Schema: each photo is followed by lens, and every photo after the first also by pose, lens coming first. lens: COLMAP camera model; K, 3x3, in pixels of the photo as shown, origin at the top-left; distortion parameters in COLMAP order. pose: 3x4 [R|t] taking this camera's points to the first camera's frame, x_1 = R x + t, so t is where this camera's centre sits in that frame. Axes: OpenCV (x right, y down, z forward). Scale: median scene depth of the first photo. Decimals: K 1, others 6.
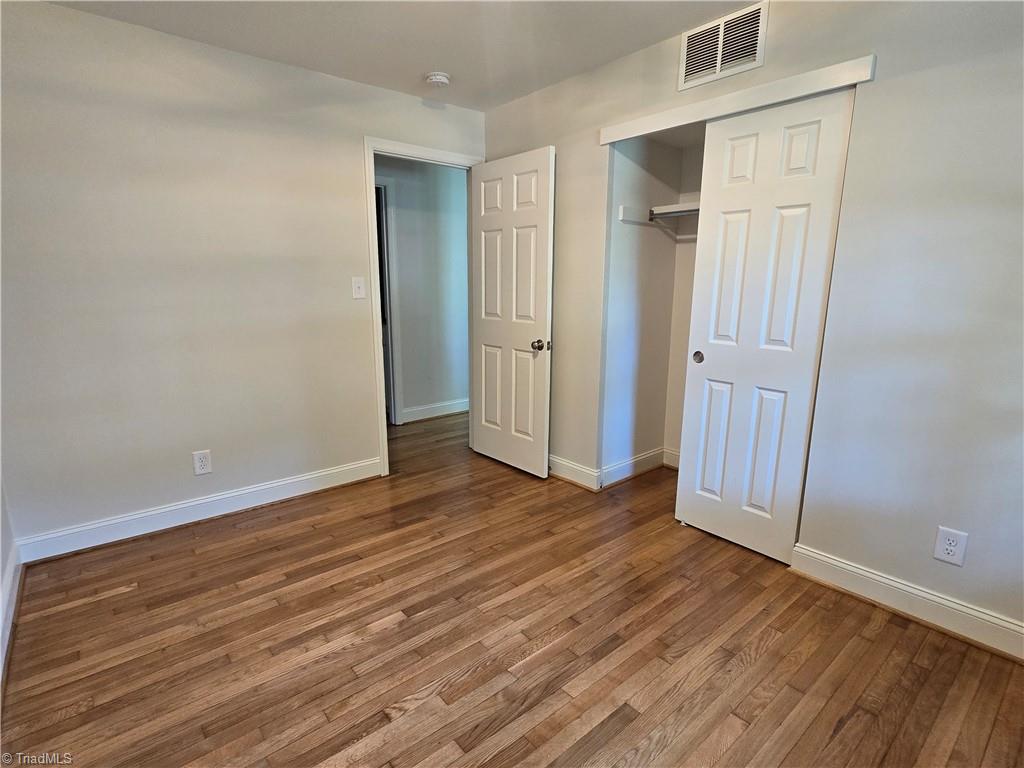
lens RADIAL K [[509.1, 0, 512.0], [0, 509.1, 384.0], [0, 0, 1]] dist [0.000444, 0.000012]
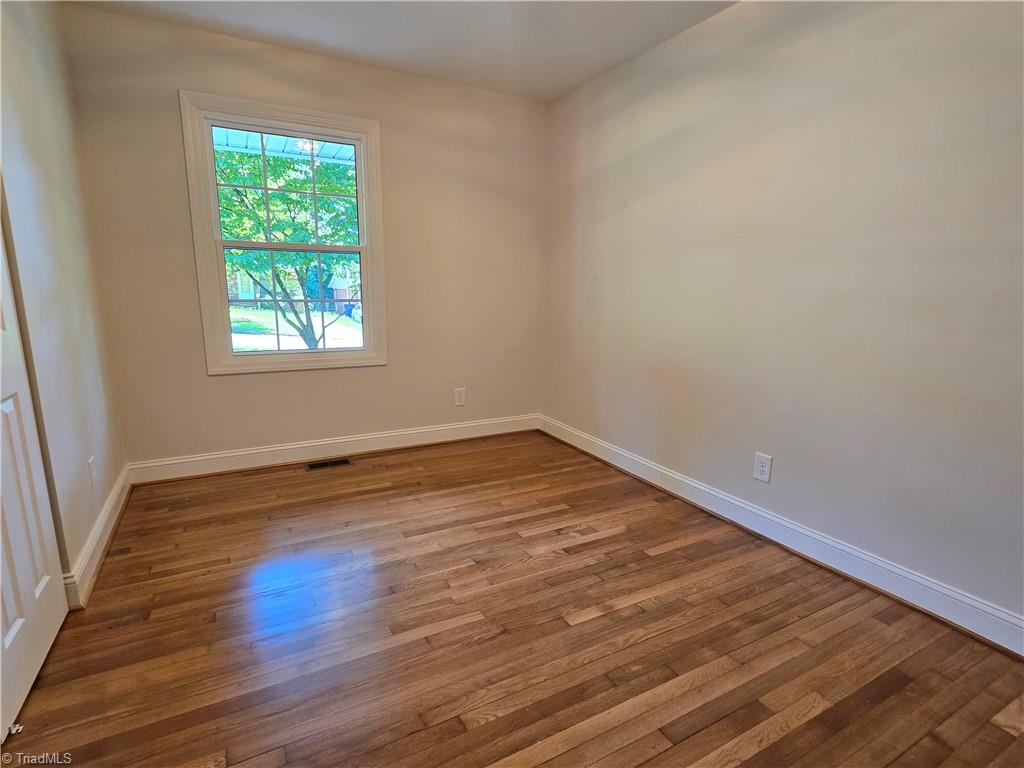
lens RADIAL K [[509.1, 0, 512.0], [0, 509.1, 384.0], [0, 0, 1]] dist [0.000444, 0.000012]
pose [[-0.979775, -0.059125, 0.191166, -0.276136], [0.018164, 0.925127, 0.379223, -0.281707], [-0.199274, 0.375026, -0.905343, 1.746791]]
